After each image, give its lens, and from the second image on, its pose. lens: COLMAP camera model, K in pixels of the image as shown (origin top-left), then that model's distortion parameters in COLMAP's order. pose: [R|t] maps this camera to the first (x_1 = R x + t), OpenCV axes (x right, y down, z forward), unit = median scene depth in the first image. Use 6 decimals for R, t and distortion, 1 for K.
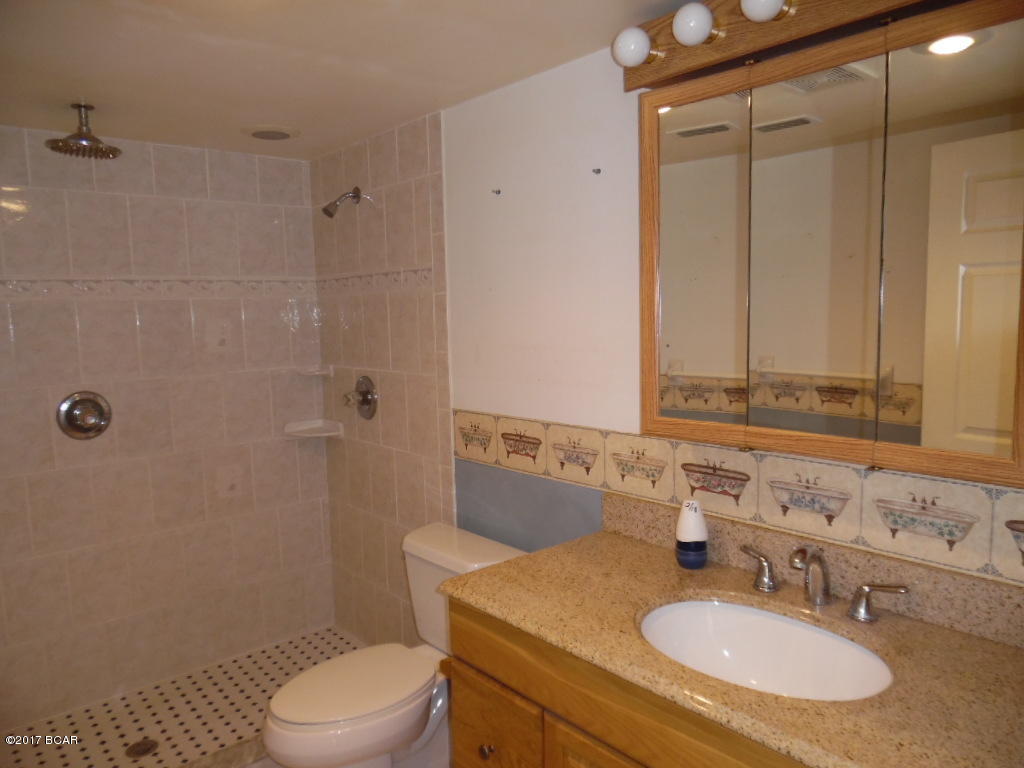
lens RADIAL K [[713.1, 0, 512.2], [0, 713.1, 384.3], [0, 0, 1]] dist [-0.019114, -0.000970]
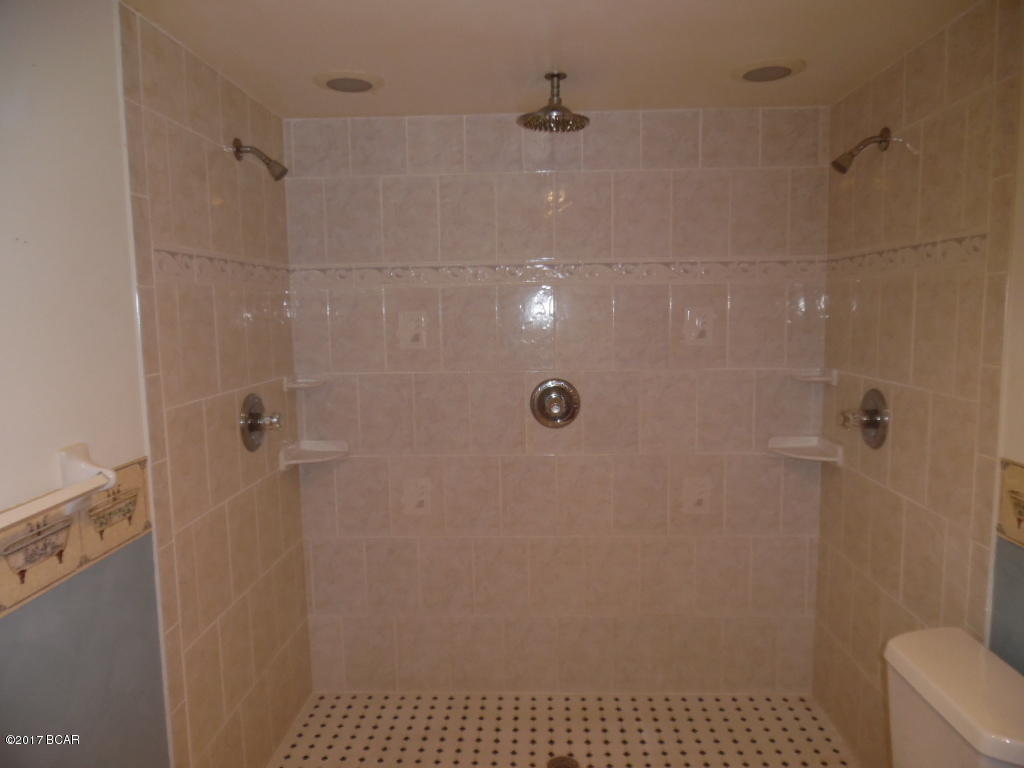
lens RADIAL K [[713.1, 0, 512.9], [0, 713.1, 382.5], [0, 0, 1]] dist [-0.019114, -0.000970]
pose [[0.727799, 0.088000, -0.680121, 0.017349], [-0.078420, 0.995907, 0.044942, -0.022354], [0.681292, 0.020626, 0.731721, 0.221780]]
